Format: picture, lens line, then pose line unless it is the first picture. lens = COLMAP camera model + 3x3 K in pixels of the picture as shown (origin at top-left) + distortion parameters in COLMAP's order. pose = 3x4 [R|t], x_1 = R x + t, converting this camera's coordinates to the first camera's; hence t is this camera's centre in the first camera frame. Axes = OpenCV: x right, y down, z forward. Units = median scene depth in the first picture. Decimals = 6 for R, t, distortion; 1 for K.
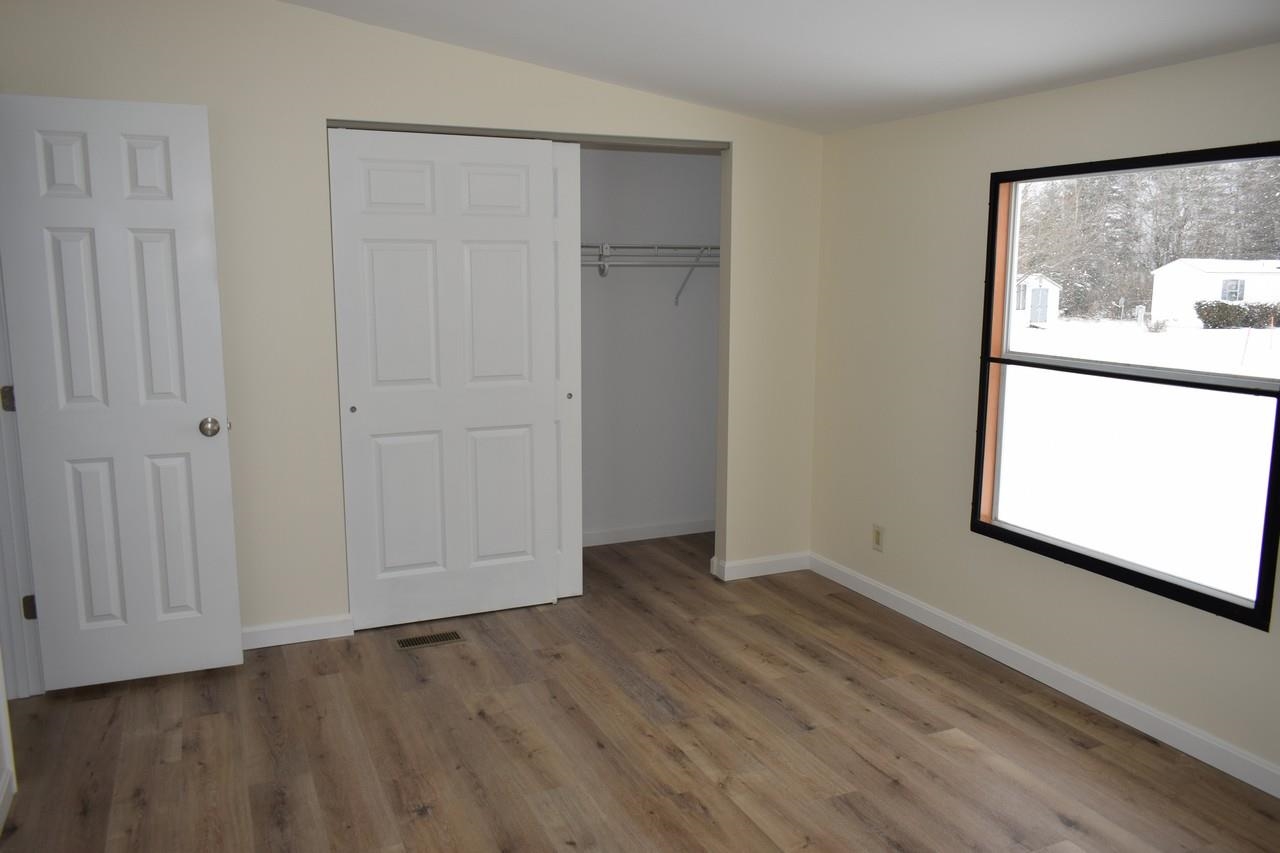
lens RADIAL K [[989.2, 0, 641.2], [0, 989.2, 424.6], [0, 0, 1]] dist [-0.017380, 0.008768]
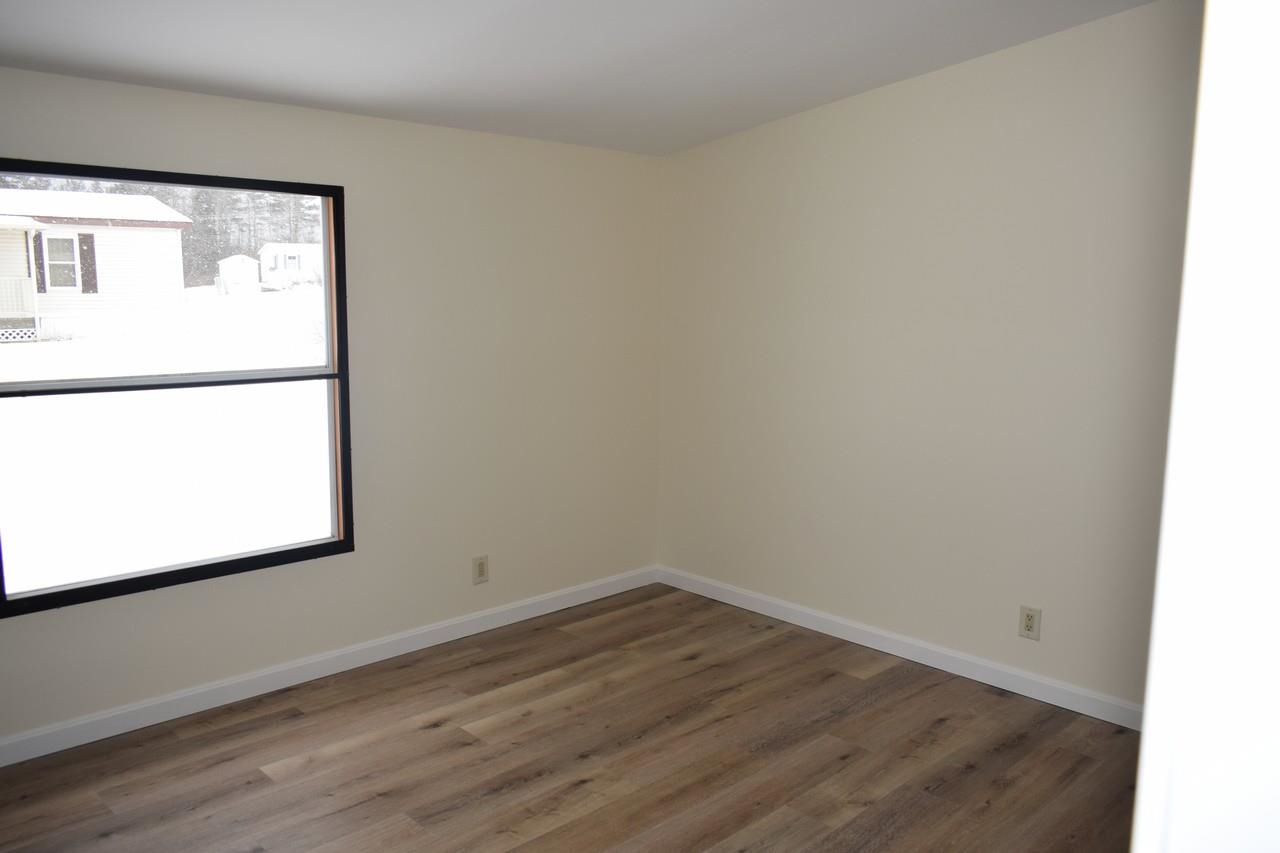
lens RADIAL K [[989.2, 0, 641.2], [0, 989.2, 424.6], [0, 0, 1]] dist [-0.017380, 0.008768]
pose [[-0.330142, -0.146243, 0.932534, -0.662107], [0.136879, 0.970066, 0.200588, -0.159760], [-0.933954, 0.193866, -0.300242, 0.903280]]
